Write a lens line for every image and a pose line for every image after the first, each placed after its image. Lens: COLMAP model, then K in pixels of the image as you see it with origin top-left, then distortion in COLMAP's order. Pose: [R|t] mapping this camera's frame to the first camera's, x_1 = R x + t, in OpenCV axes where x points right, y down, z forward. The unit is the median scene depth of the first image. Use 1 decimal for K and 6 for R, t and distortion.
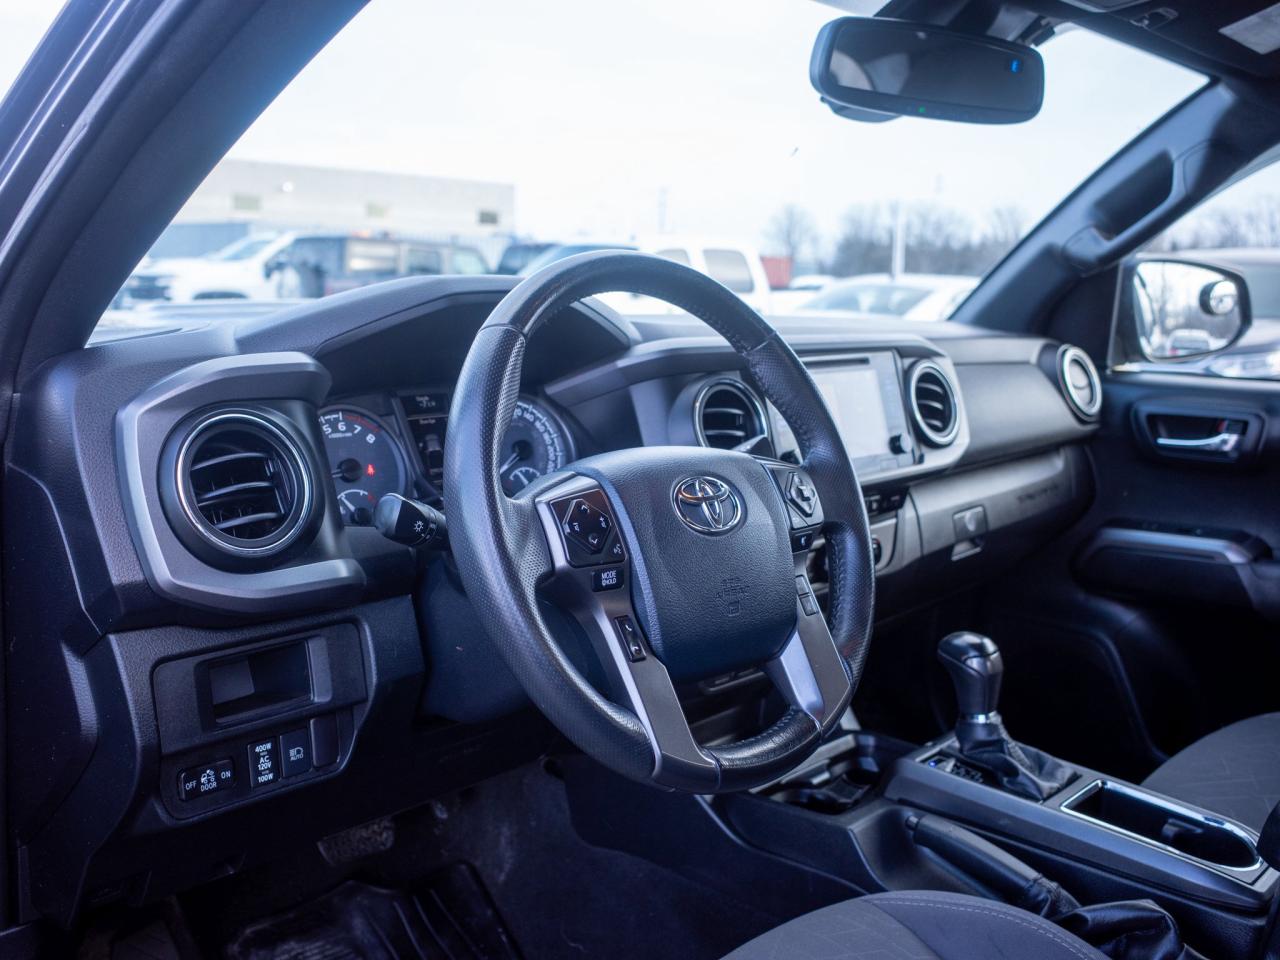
lens RADIAL K [[1207.8, 0, 640.0], [0, 1207.8, 480.0], [0, 0, 1]] dist [-0.044258, 0.022103]
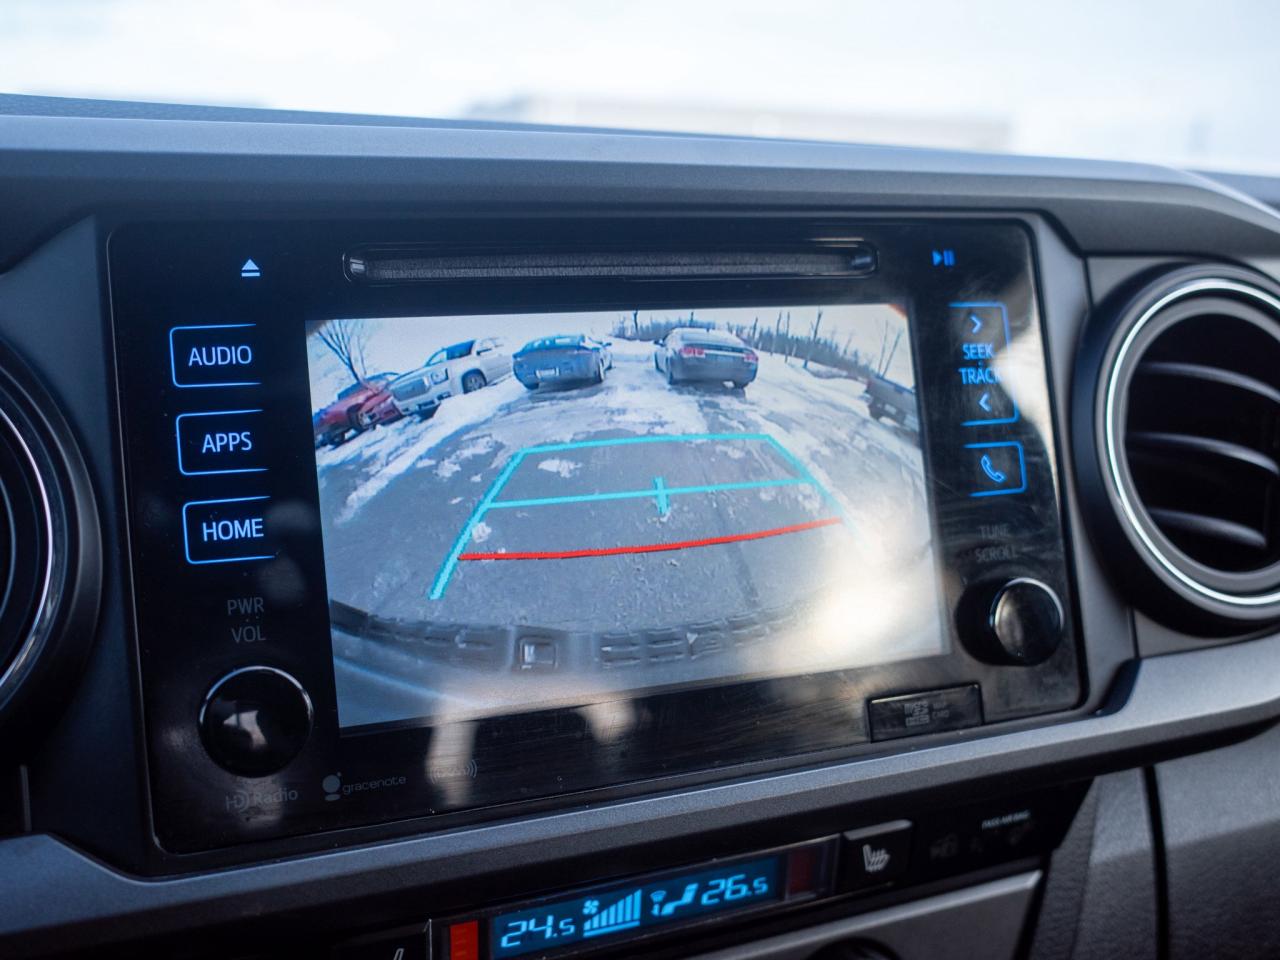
lens RADIAL K [[1207.8, 0, 640.0], [0, 1207.8, 480.0], [0, 0, 1]] dist [-0.044258, 0.022103]
pose [[0.917181, 0.072724, -0.391778, 0.181896], [-0.058793, 0.997142, 0.047457, -0.048603], [0.394109, -0.020493, 0.918835, 0.578251]]
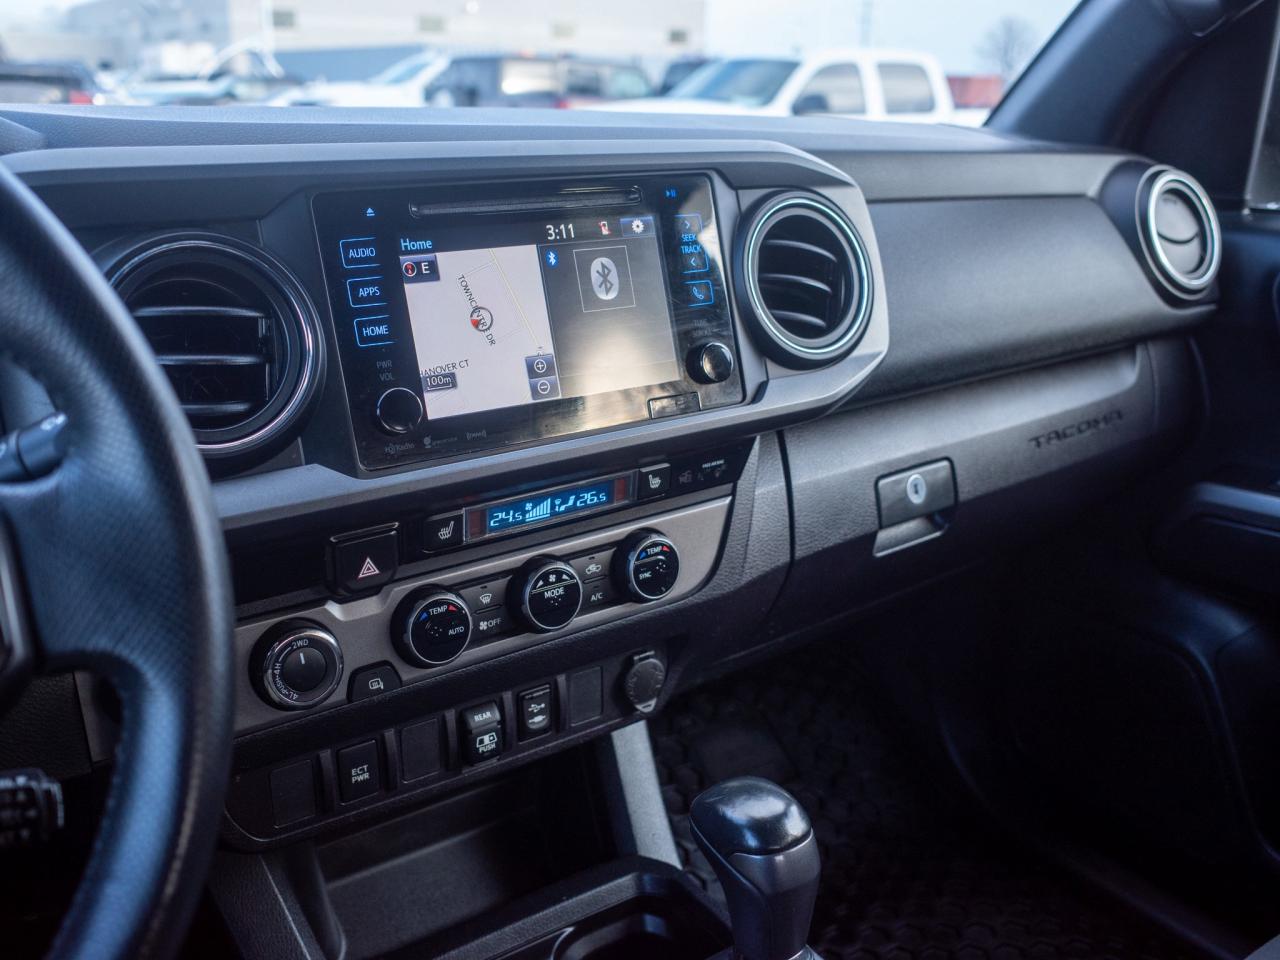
lens RADIAL K [[1207.8, 0, 640.0], [0, 1207.8, 480.0], [0, 0, 1]] dist [-0.044258, 0.022103]
pose [[0.986294, 0.036287, -0.160957, 0.205509], [-0.013747, 0.990197, 0.139000, -0.039029], [0.164423, -0.134882, 0.977124, 0.376599]]
